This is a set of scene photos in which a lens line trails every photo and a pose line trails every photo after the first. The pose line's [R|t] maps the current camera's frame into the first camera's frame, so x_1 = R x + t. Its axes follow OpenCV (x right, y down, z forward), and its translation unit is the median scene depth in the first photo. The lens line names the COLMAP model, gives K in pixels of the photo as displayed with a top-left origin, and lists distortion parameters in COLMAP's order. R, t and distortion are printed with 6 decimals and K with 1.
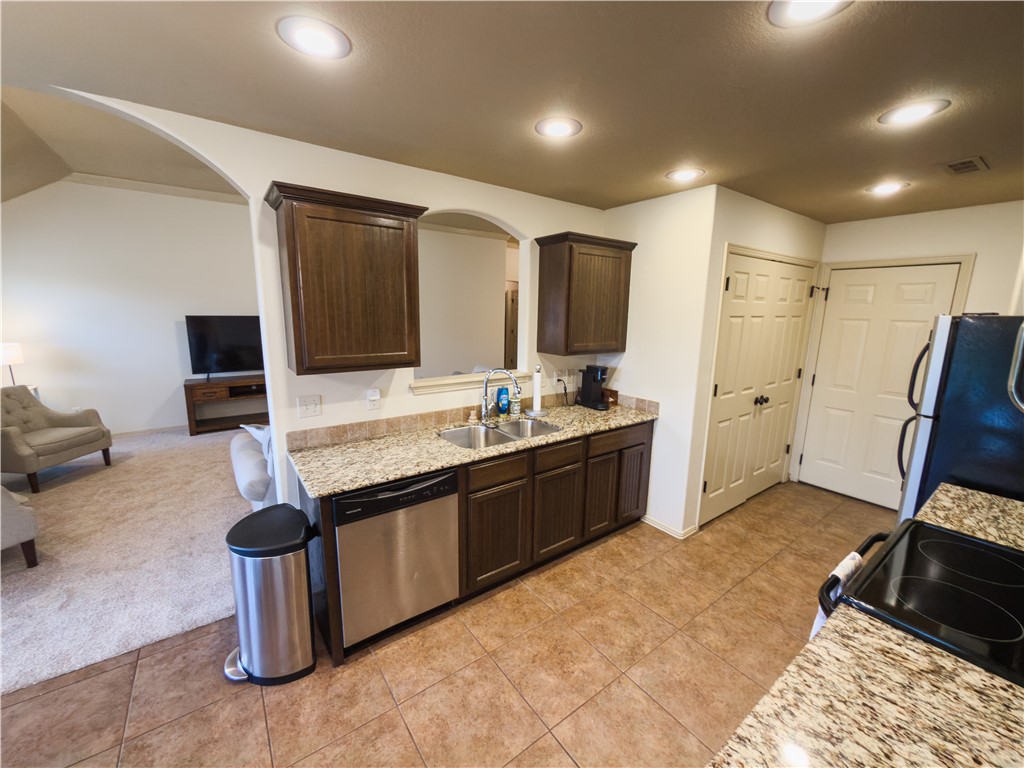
lens RADIAL K [[409.5, 0, 512.0], [0, 409.5, 384.0], [0, 0, 1]] dist [-0.000023, -0.000150]
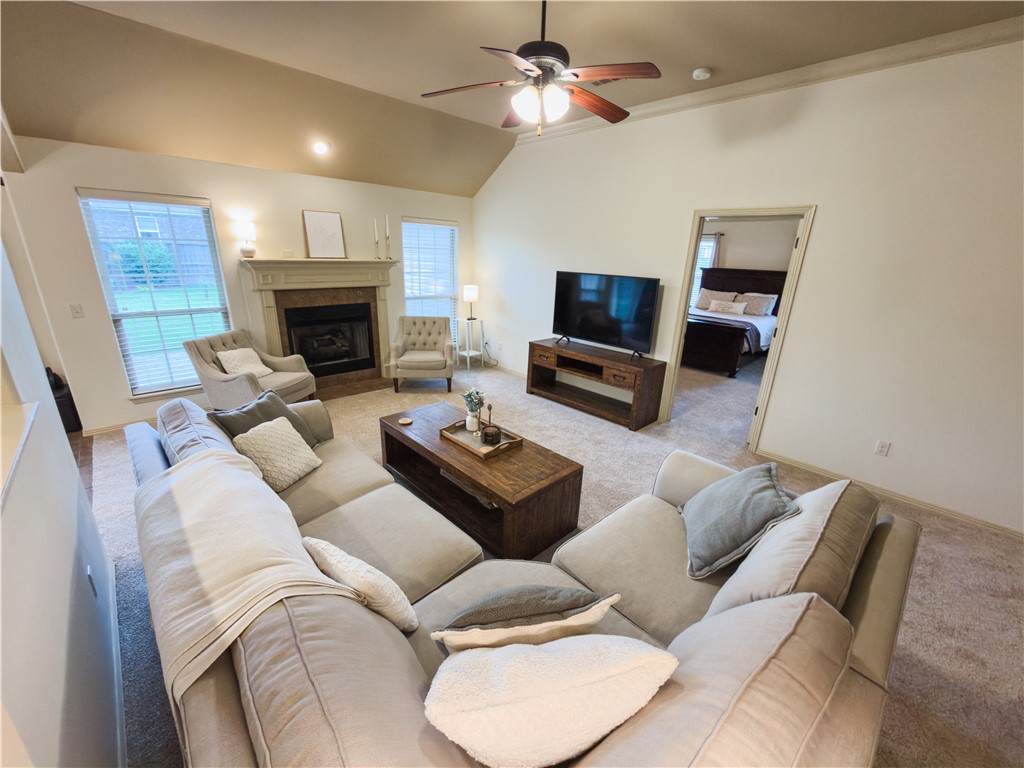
lens RADIAL K [[409.5, 0, 512.0], [0, 409.5, 384.0], [0, 0, 1]] dist [-0.000023, -0.000150]
pose [[0.133958, 0.298334, -0.945014, 0.254288], [-0.206660, 0.941053, 0.267789, -0.256428], [0.969199, 0.159424, 0.187716, 1.287040]]
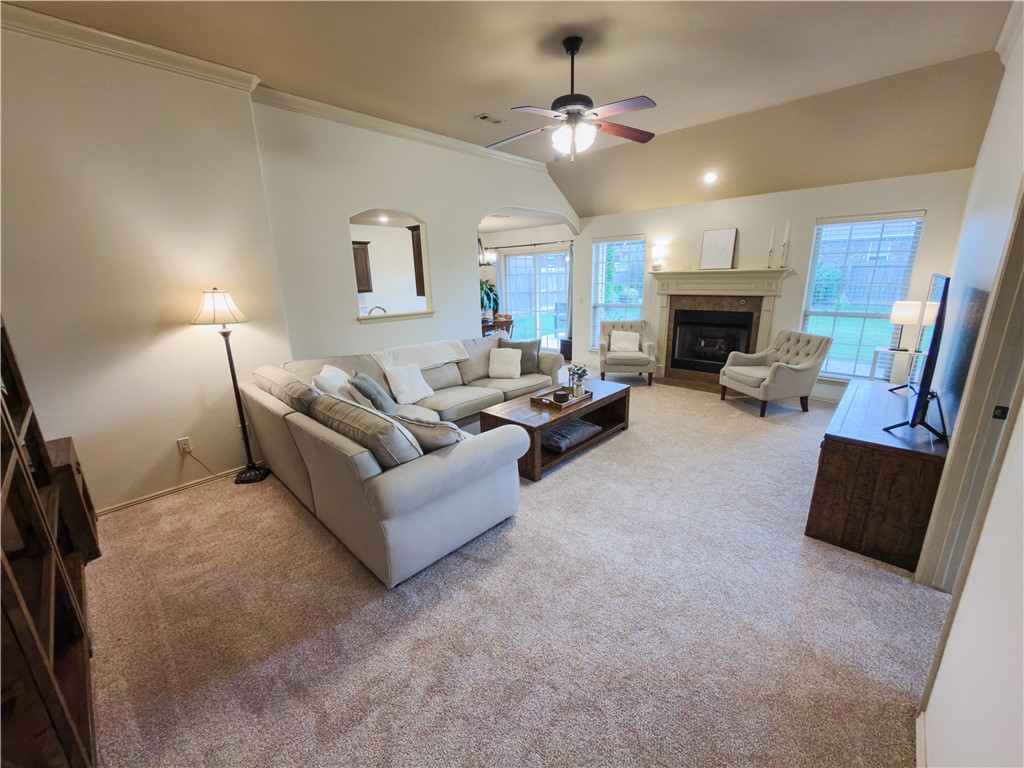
lens RADIAL K [[409.5, 0, 512.0], [0, 409.5, 384.0], [0, 0, 1]] dist [-0.000023, -0.000150]
pose [[-0.983506, 0.055474, -0.172156, -0.235558], [-0.023081, 0.905533, 0.423648, -0.421422], [0.179395, 0.420634, -0.889317, 2.421850]]
